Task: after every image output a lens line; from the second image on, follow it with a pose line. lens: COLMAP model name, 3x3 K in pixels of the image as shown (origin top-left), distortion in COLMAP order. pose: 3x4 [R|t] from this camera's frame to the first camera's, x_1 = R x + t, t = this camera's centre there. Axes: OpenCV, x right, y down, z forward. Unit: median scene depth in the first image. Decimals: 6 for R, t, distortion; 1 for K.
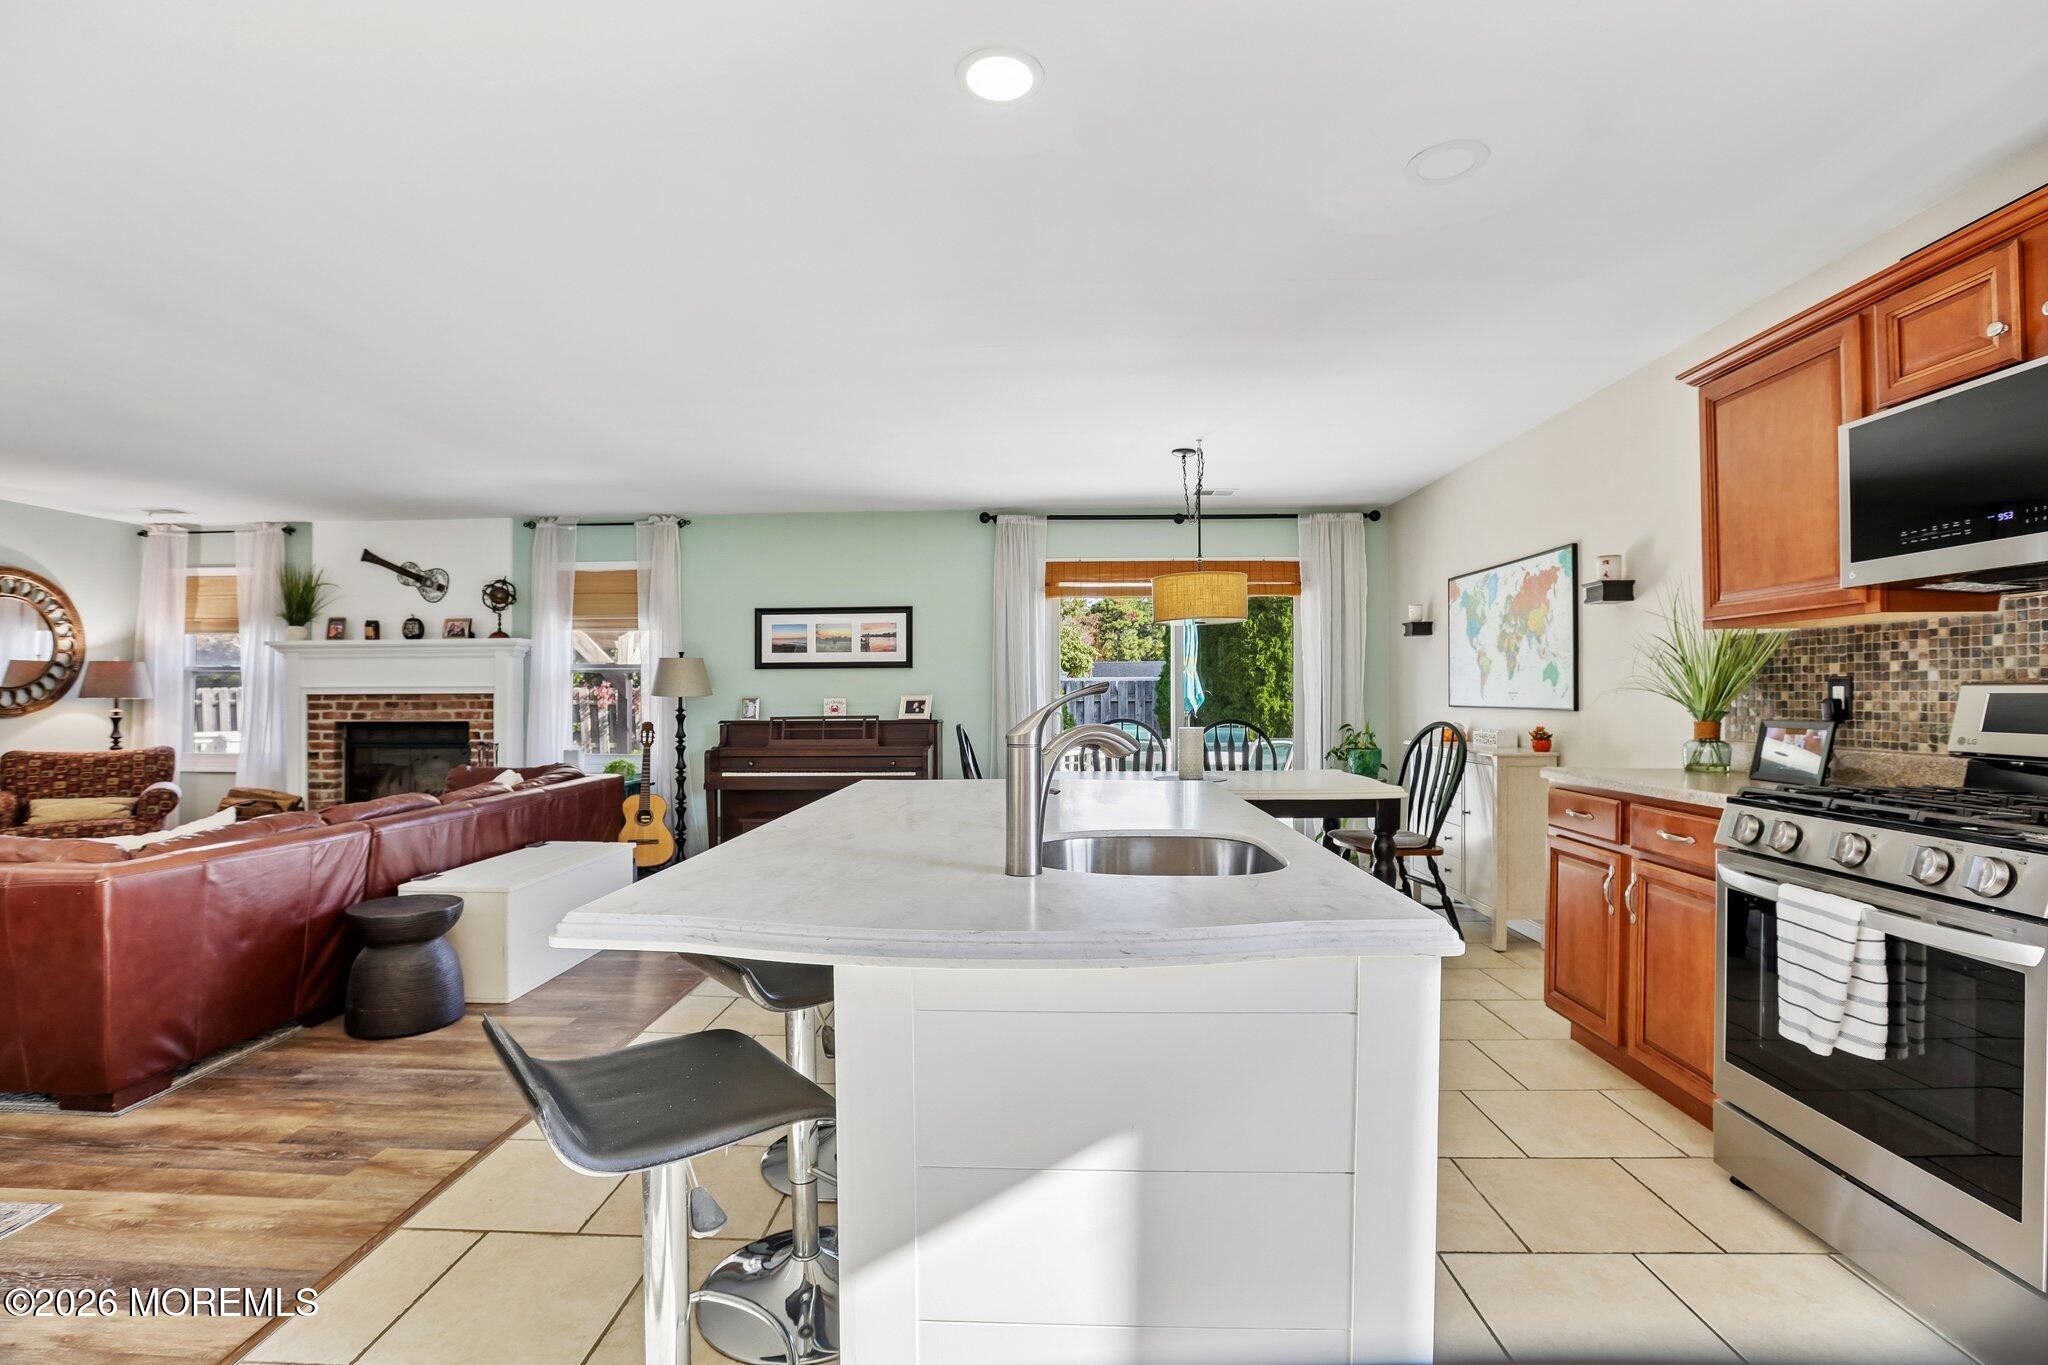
lens RADIAL K [[921.3, 0, 1015.9], [0, 921.3, 688.5], [0, 0, 1]] dist [-0.053804, 0.016480]
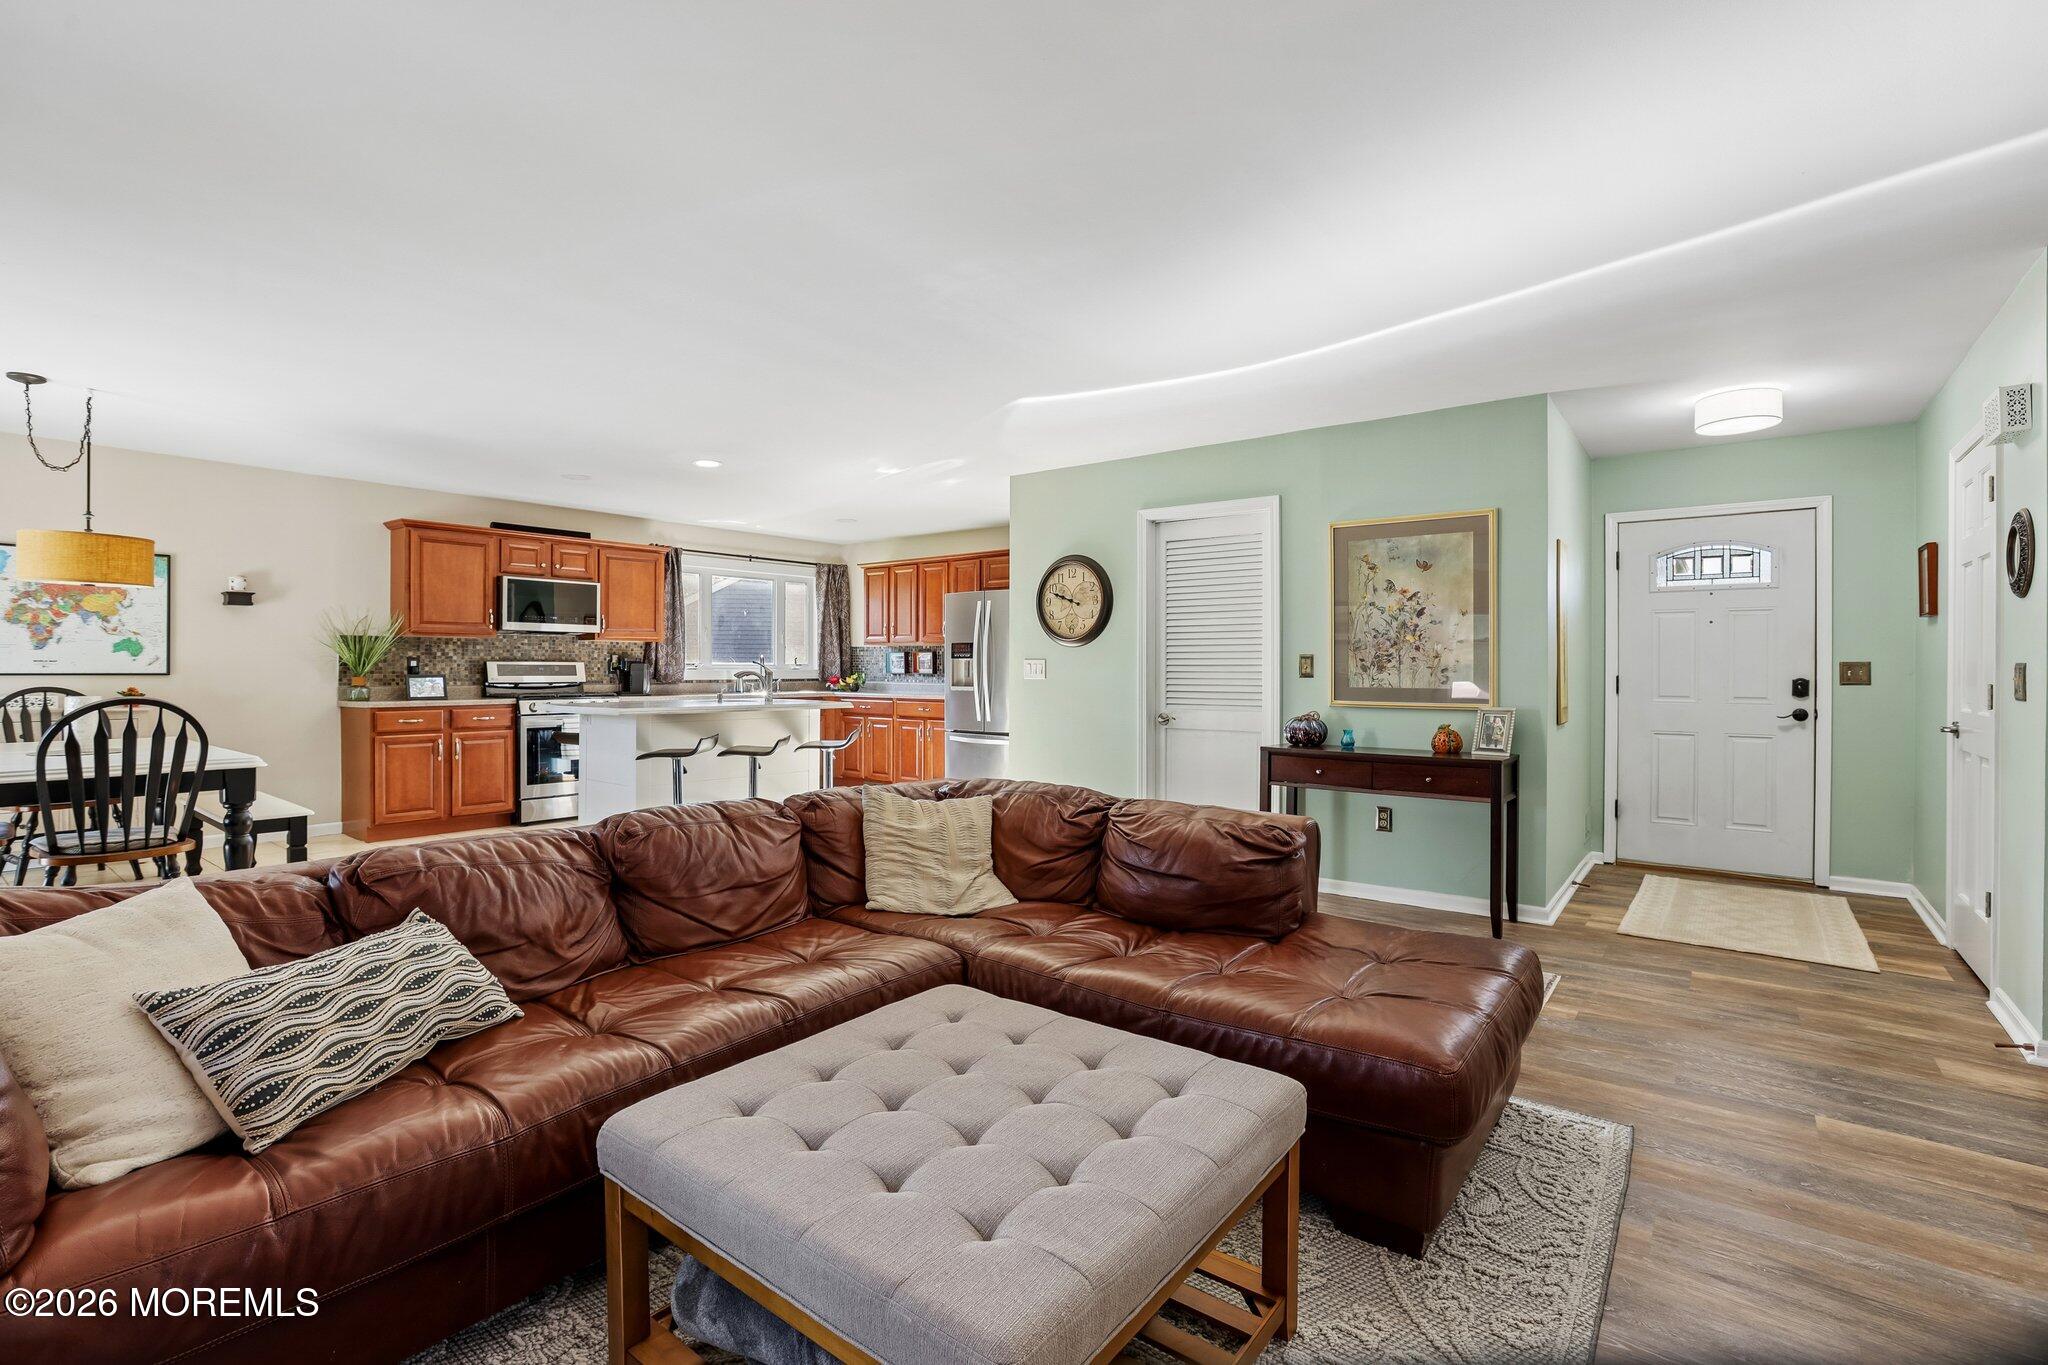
lens RADIAL K [[934.5, 0, 998.5], [0, 934.5, 662.7], [0, 0, 1]] dist [-0.033352, 0.013000]
pose [[-0.800021, 0.002759, 0.599966, -0.796625], [-0.005121, 0.999922, -0.011426, 0.009894], [-0.599950, -0.012214, -0.799944, 0.860122]]
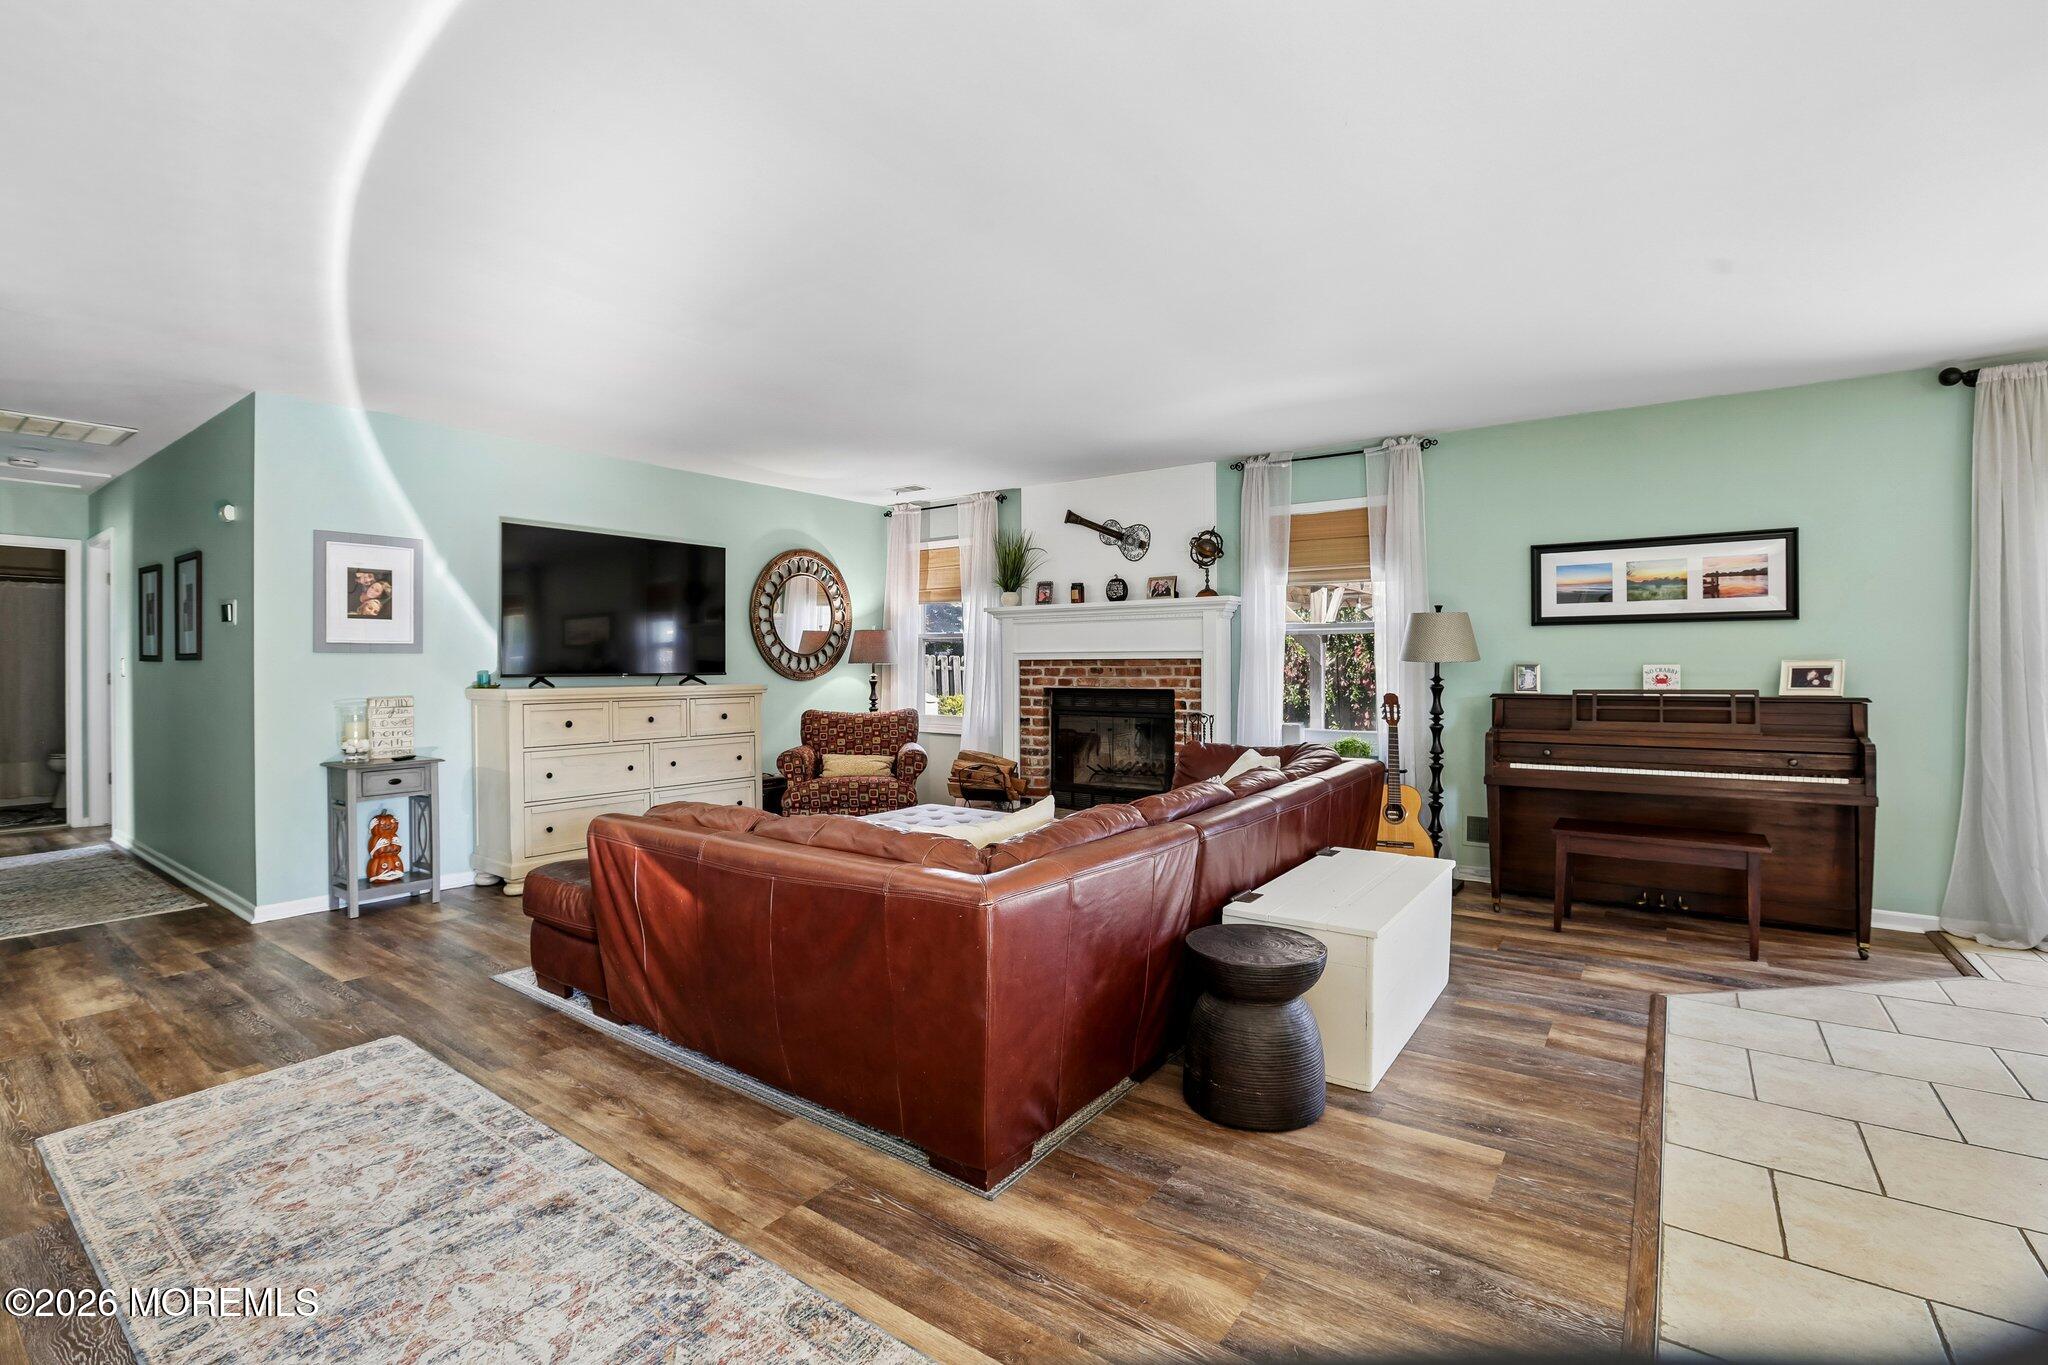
lens RADIAL K [[926.8, 0, 1003.9], [0, 926.8, 667.1], [0, 0, 1]] dist [-0.066226, 0.028081]
pose [[0.823403, 0.003290, -0.567447, -0.220131], [0.003854, 0.999928, 0.011390, 0.002549], [0.567444, -0.011565, 0.823331, 0.139447]]
